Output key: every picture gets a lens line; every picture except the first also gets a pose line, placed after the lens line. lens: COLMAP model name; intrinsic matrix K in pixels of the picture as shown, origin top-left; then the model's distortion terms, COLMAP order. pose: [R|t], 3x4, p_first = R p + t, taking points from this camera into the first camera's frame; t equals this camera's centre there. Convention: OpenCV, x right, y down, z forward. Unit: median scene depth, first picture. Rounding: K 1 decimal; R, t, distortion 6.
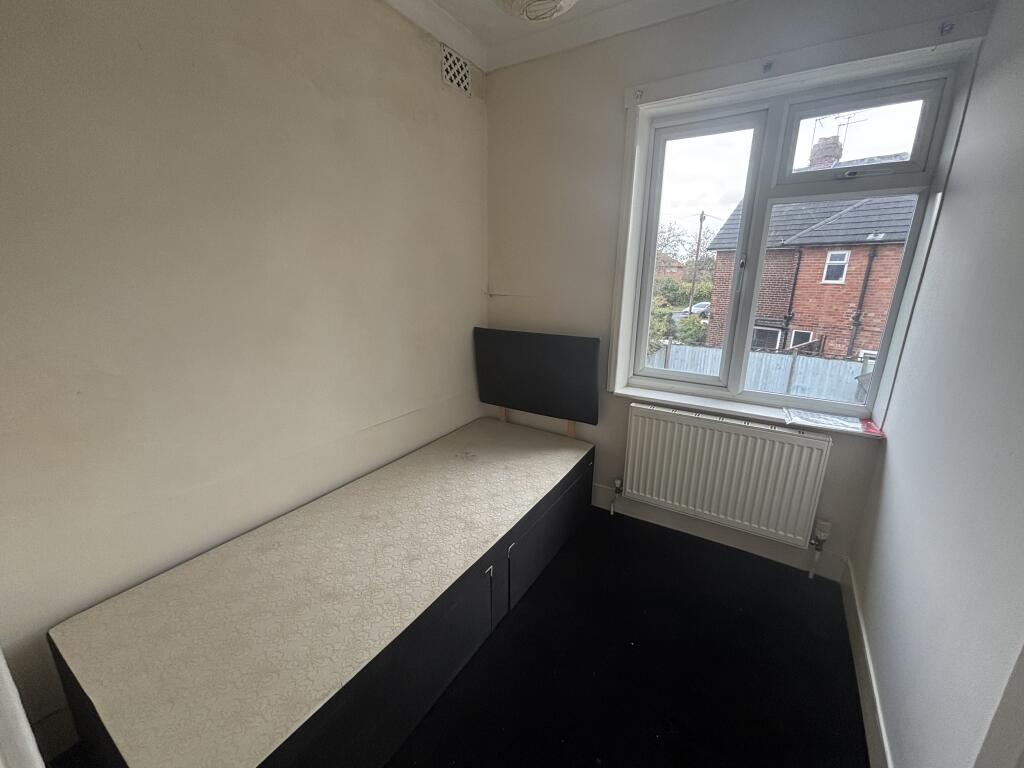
lens RADIAL K [[411.7, 0, 511.8], [0, 411.7, 379.8], [0, 0, 1]] dist [0.001841, 0.000246]
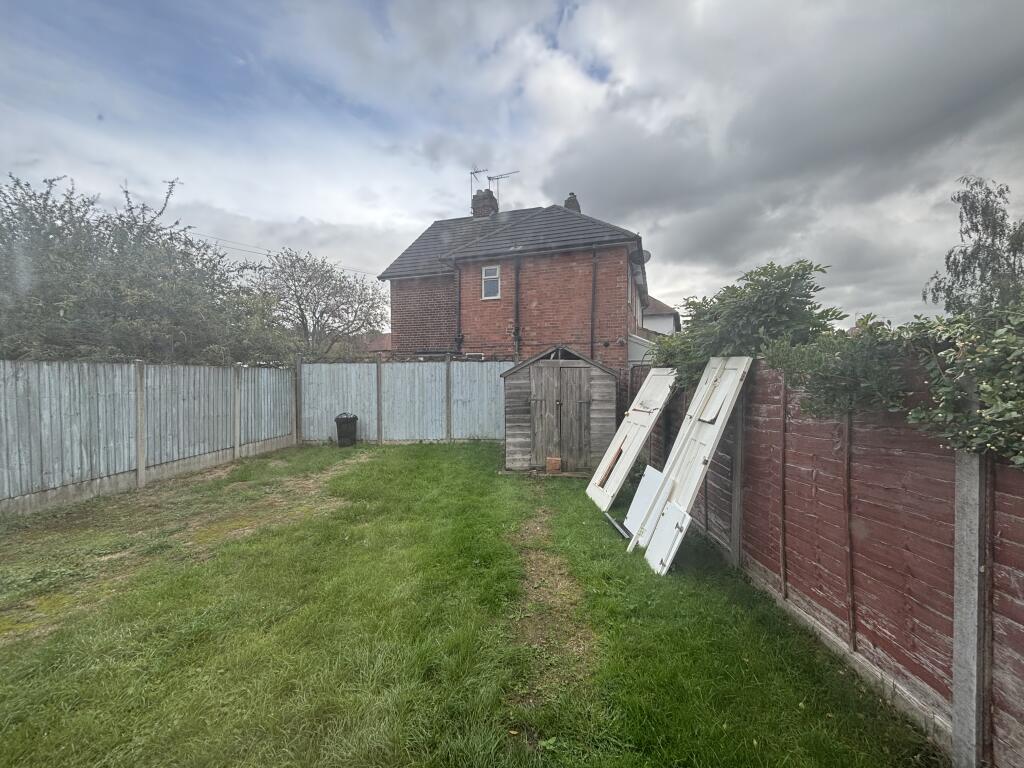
lens RADIAL K [[411.7, 0, 518.9], [0, 411.7, 378.7], [0, 0, 1]] dist [0.001841, 0.000246]
pose [[0.846506, -0.019470, 0.532022, 0.341611], [0.150009, 0.967563, -0.203273, 0.140978], [-0.510807, 0.251880, 0.821969, 0.255719]]
